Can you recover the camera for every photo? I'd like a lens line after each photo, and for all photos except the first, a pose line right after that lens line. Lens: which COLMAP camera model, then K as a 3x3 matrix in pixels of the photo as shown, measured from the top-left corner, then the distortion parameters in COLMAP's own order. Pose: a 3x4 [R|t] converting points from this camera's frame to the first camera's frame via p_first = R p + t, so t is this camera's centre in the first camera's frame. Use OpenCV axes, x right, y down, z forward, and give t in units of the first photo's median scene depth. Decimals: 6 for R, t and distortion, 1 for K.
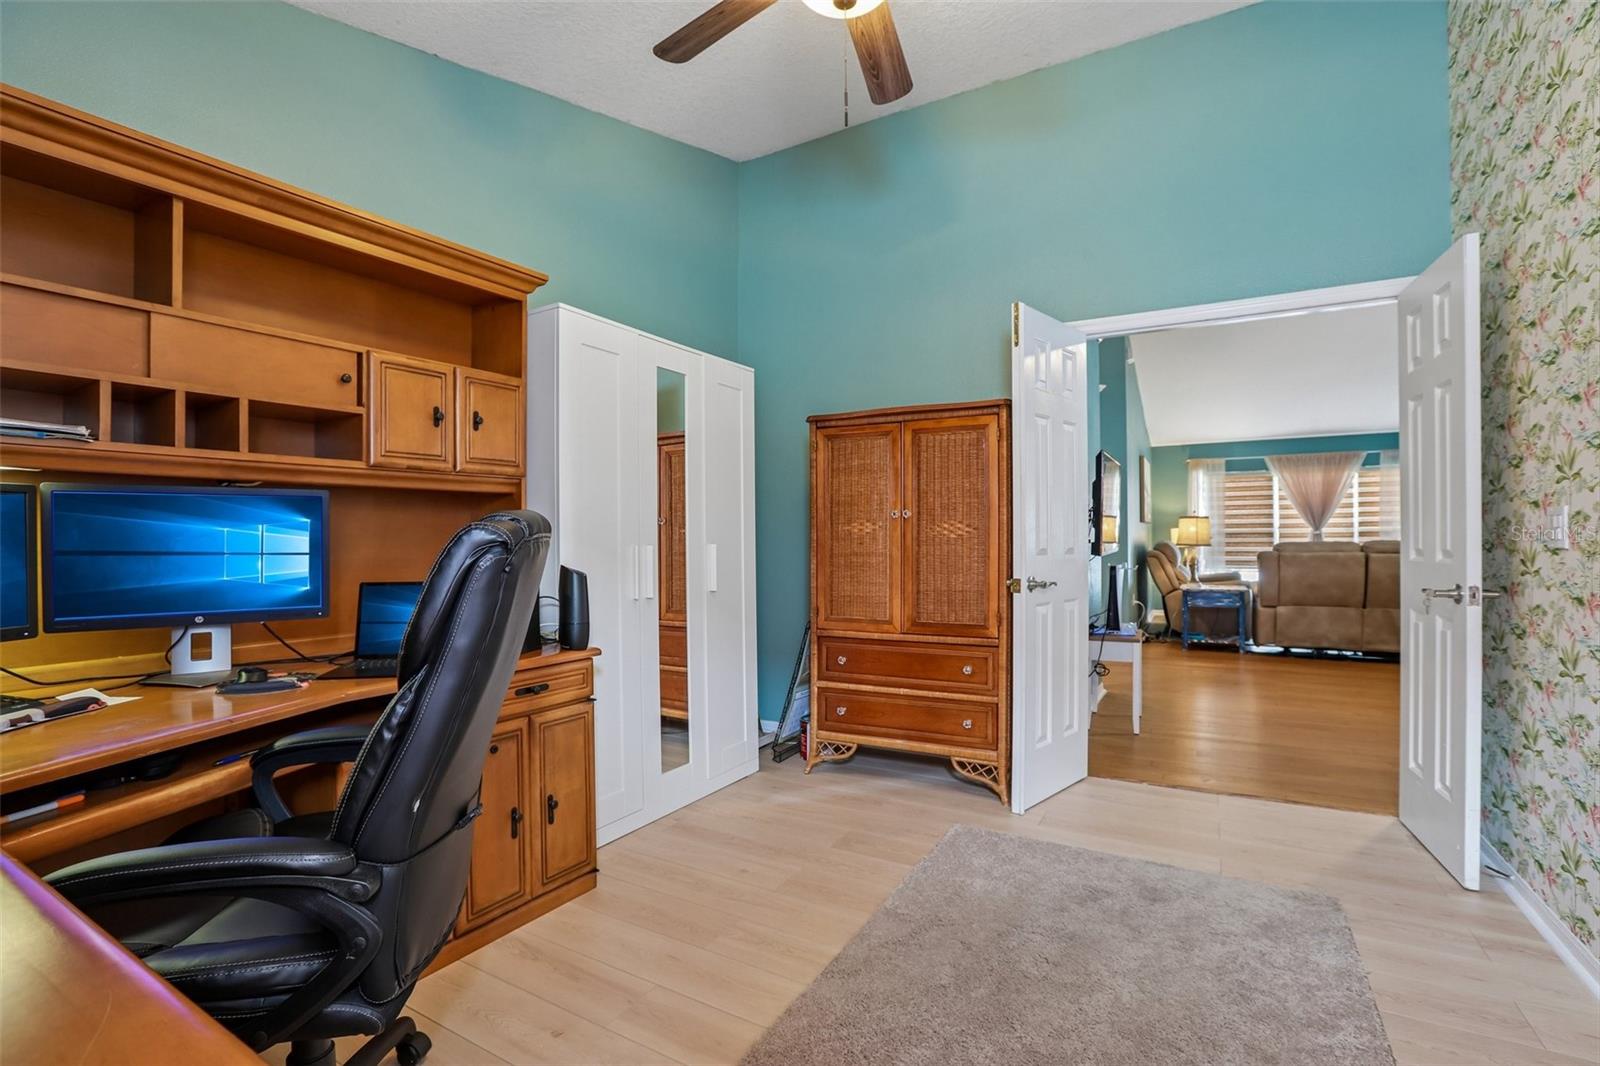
lens RADIAL K [[737.8, 0, 800.6], [0, 737.8, 539.1], [0, 0, 1]] dist [-0.043115, 0.026693]
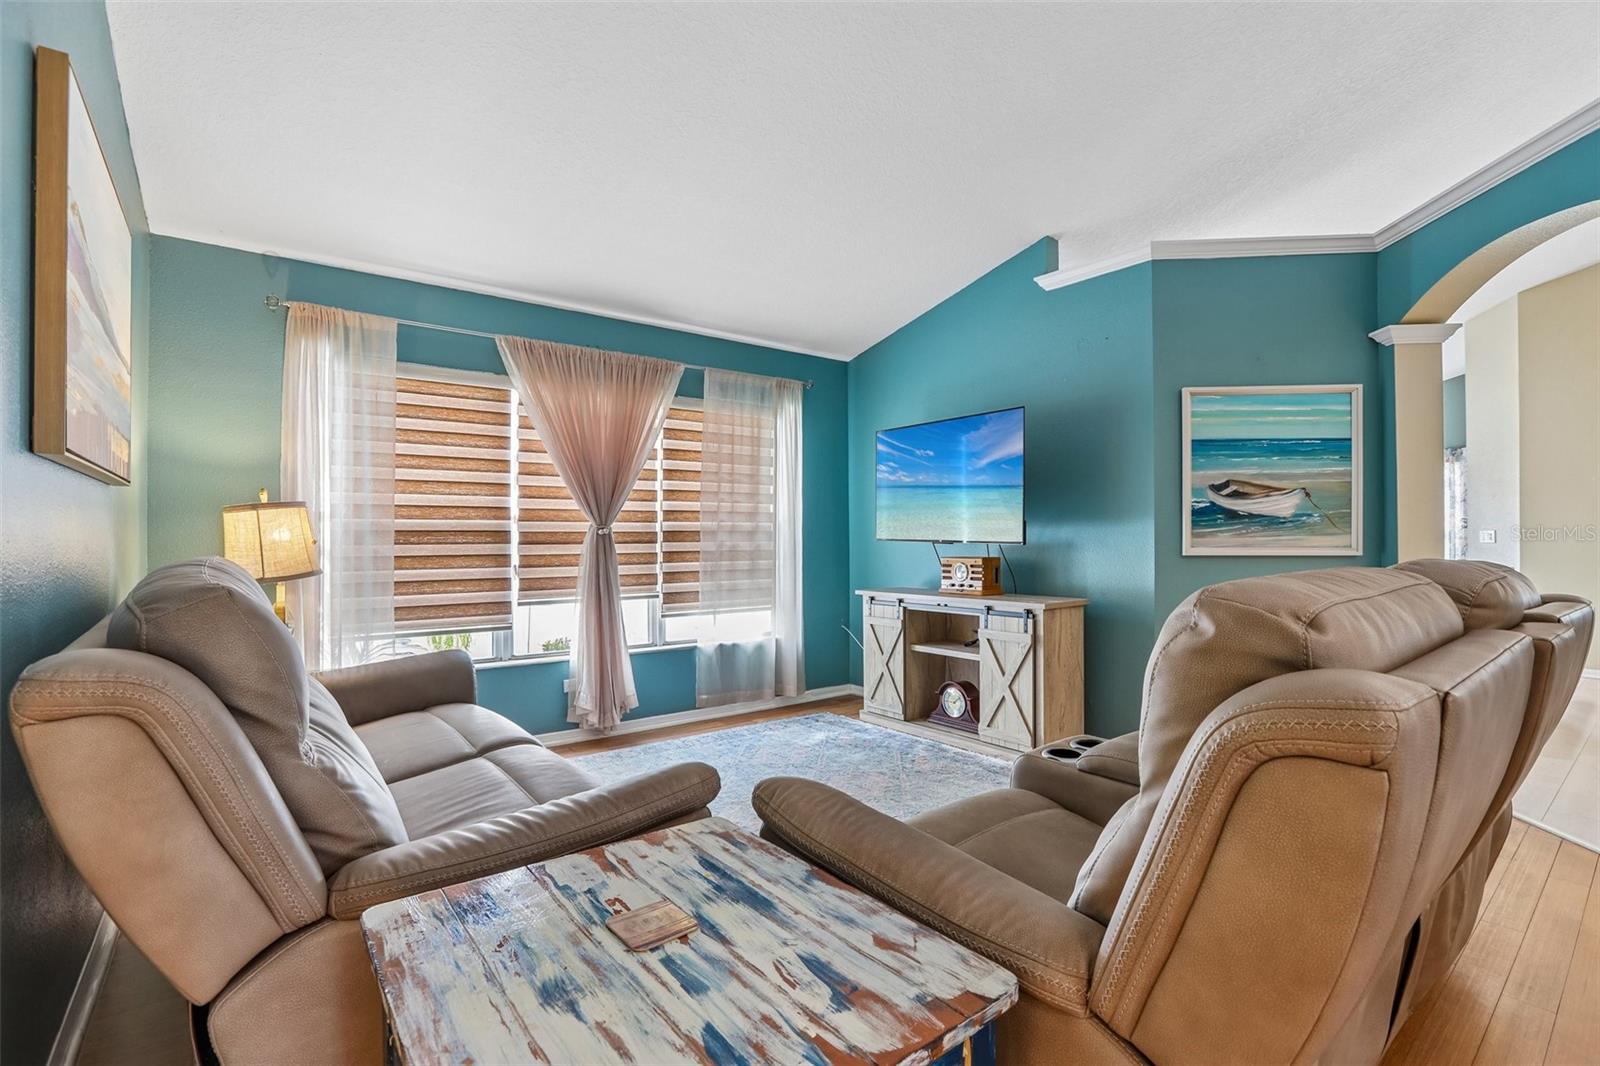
lens RADIAL K [[737.8, 0, 800.6], [0, 737.8, 539.1], [0, 0, 1]] dist [-0.043115, 0.026693]
pose [[0.401149, 0.000411, 0.916013, 0.341211], [-0.002926, 0.999995, 0.000833, -0.005081], [-0.916008, -0.003014, 0.401148, 0.688259]]
